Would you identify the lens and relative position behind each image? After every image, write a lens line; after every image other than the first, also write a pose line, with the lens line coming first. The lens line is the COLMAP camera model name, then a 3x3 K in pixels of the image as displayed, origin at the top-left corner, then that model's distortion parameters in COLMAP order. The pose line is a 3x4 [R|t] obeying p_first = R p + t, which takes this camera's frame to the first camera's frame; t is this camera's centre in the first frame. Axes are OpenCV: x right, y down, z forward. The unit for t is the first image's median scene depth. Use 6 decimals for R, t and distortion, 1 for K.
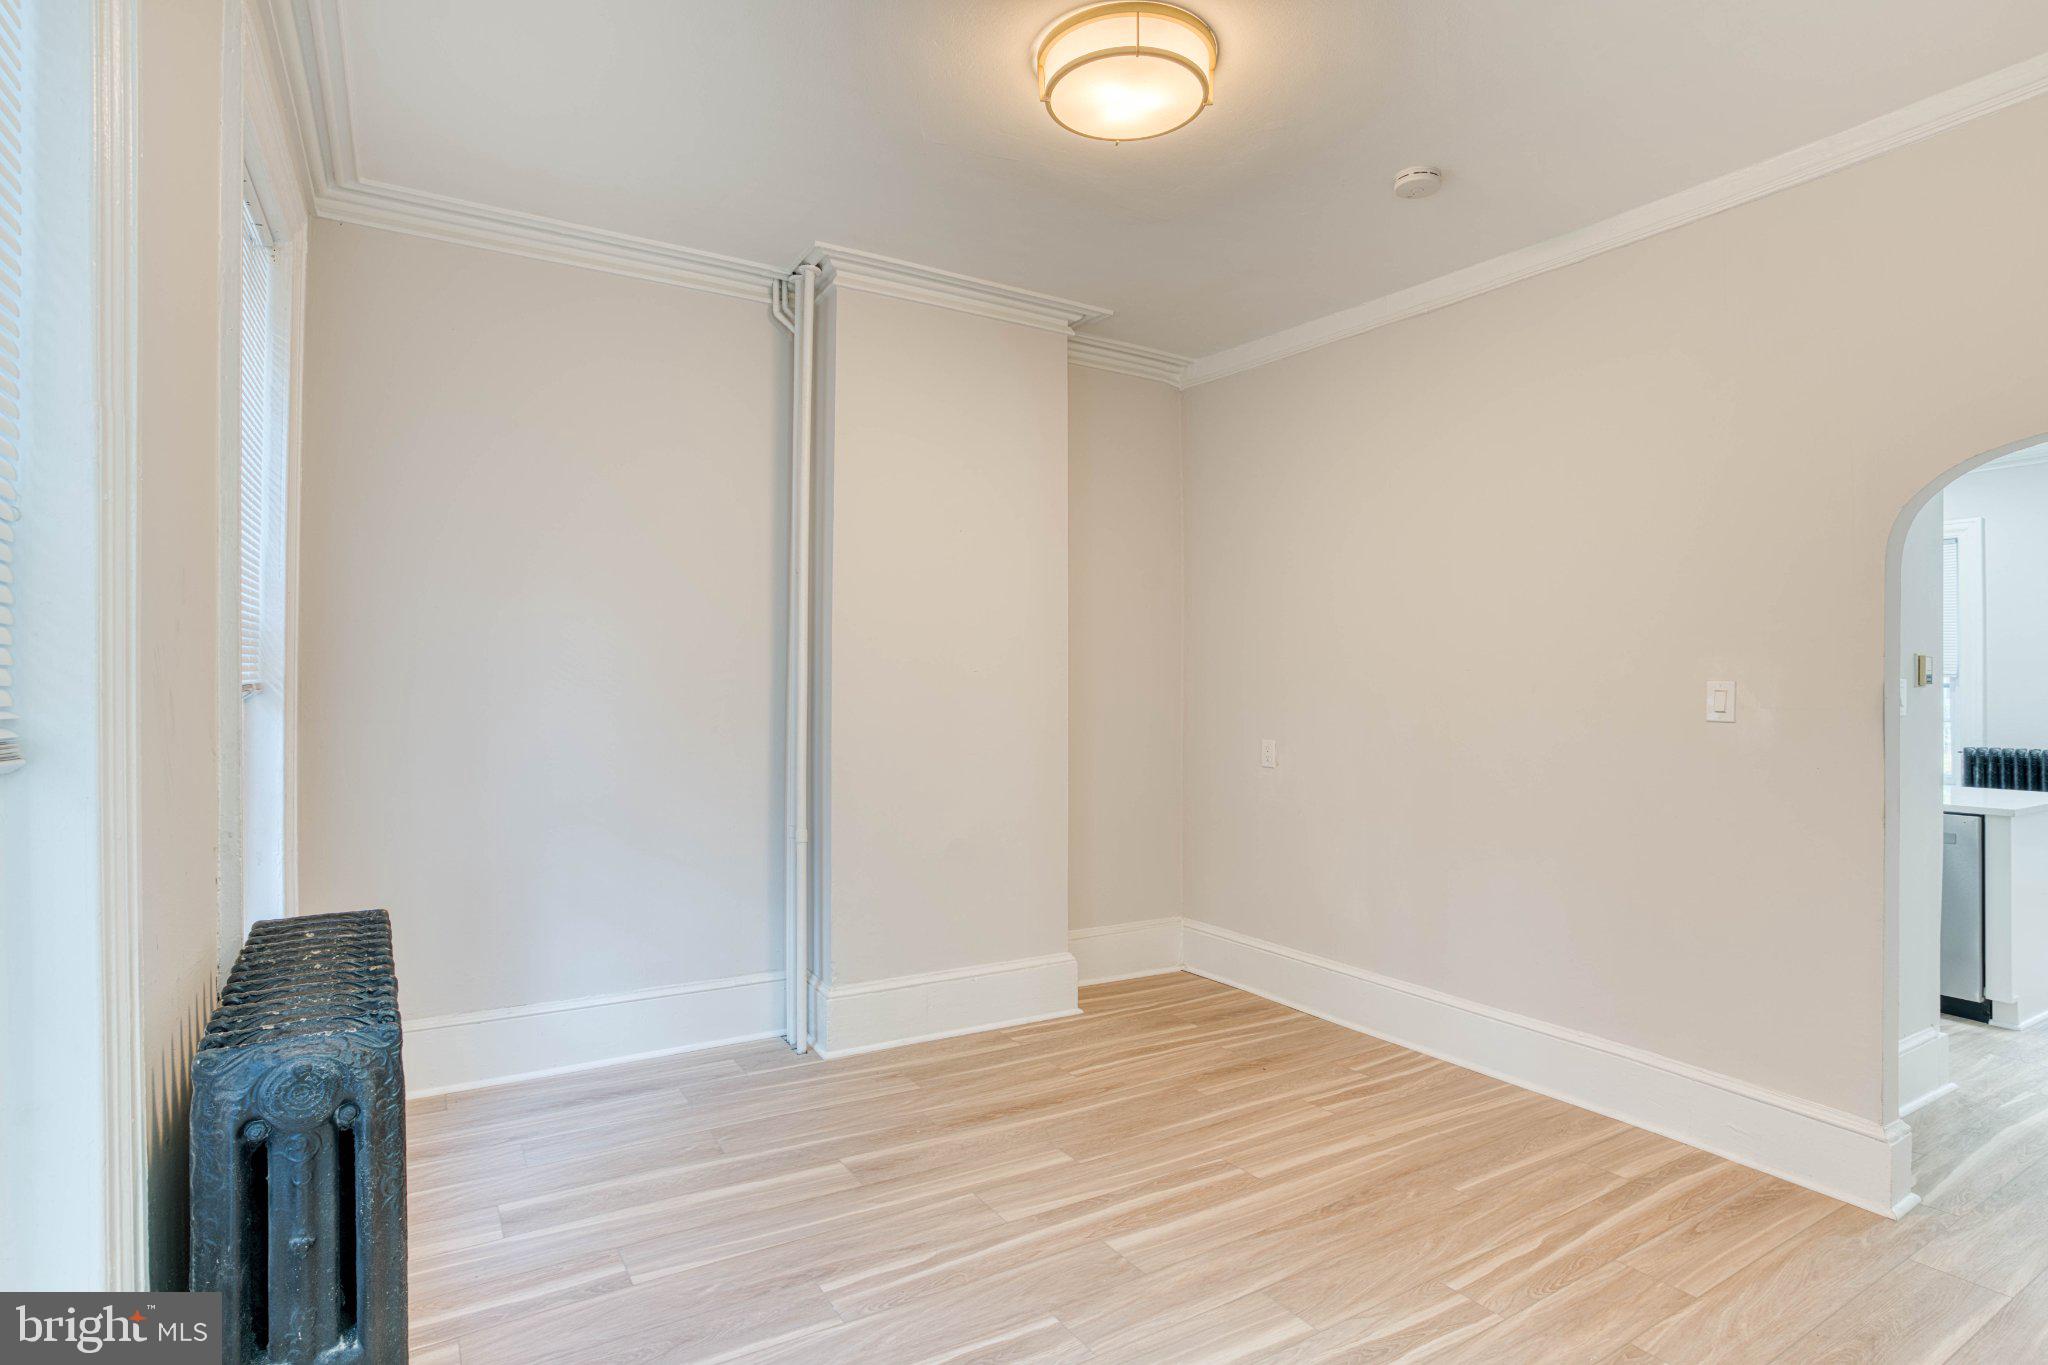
lens RADIAL K [[1025.4, 0, 984.2], [0, 1025.4, 674.4], [0, 0, 1]] dist [-0.056992, 0.031220]
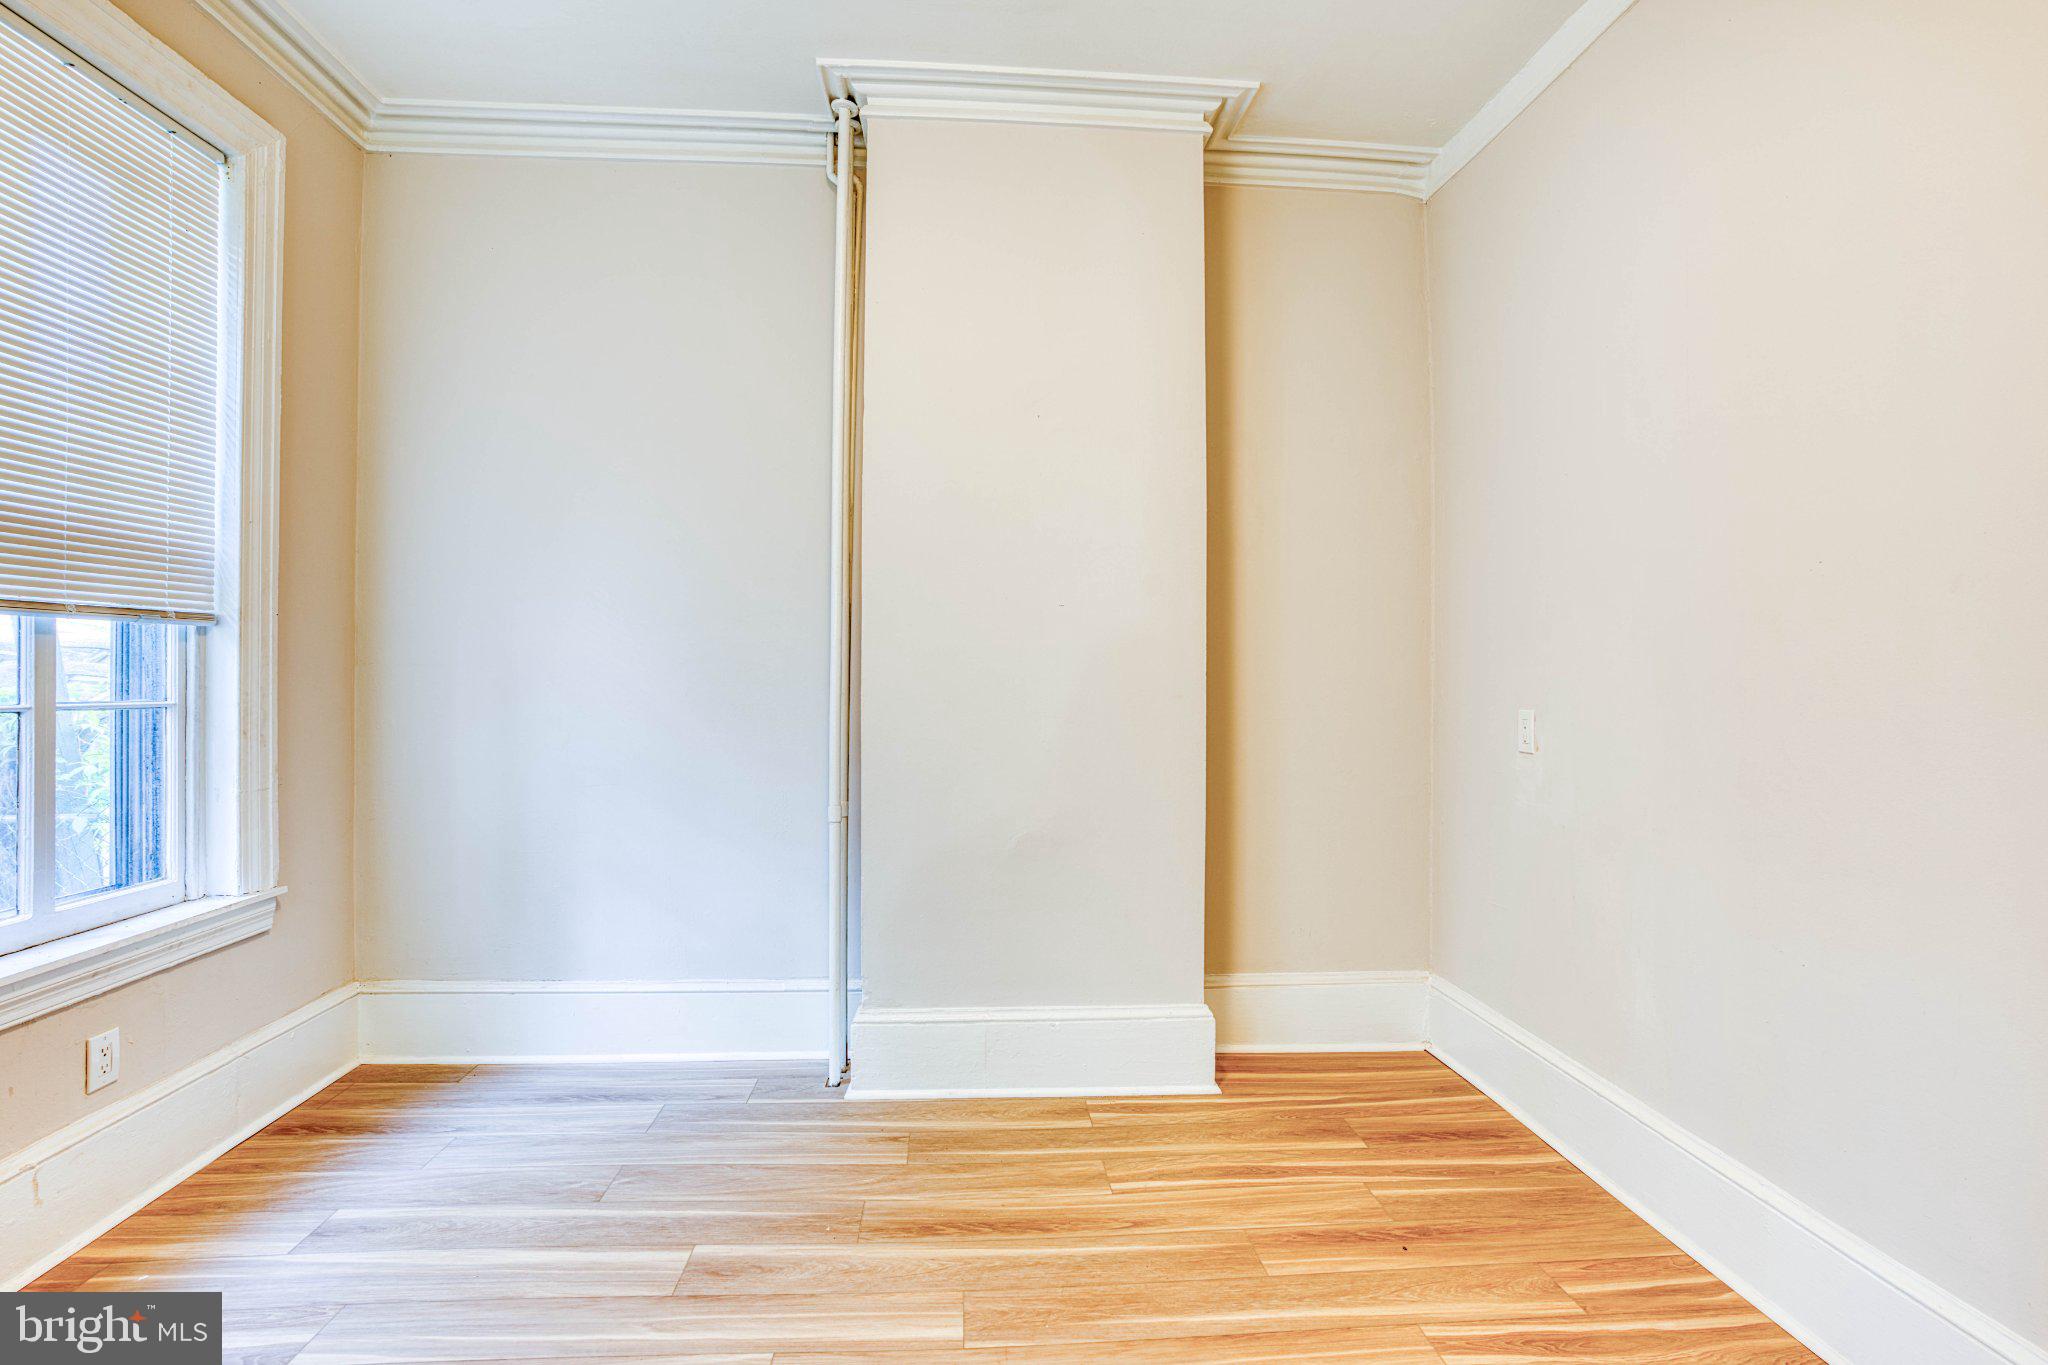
lens RADIAL K [[1025.4, 0, 1028.5], [0, 1025.4, 683.2], [0, 0, 1]] dist [-0.056992, 0.031220]
pose [[0.906108, 0.012869, -0.422851, 0.302416], [-0.005635, 0.999816, 0.018354, 0.038874], [0.423009, -0.014248, 0.906013, 0.342699]]
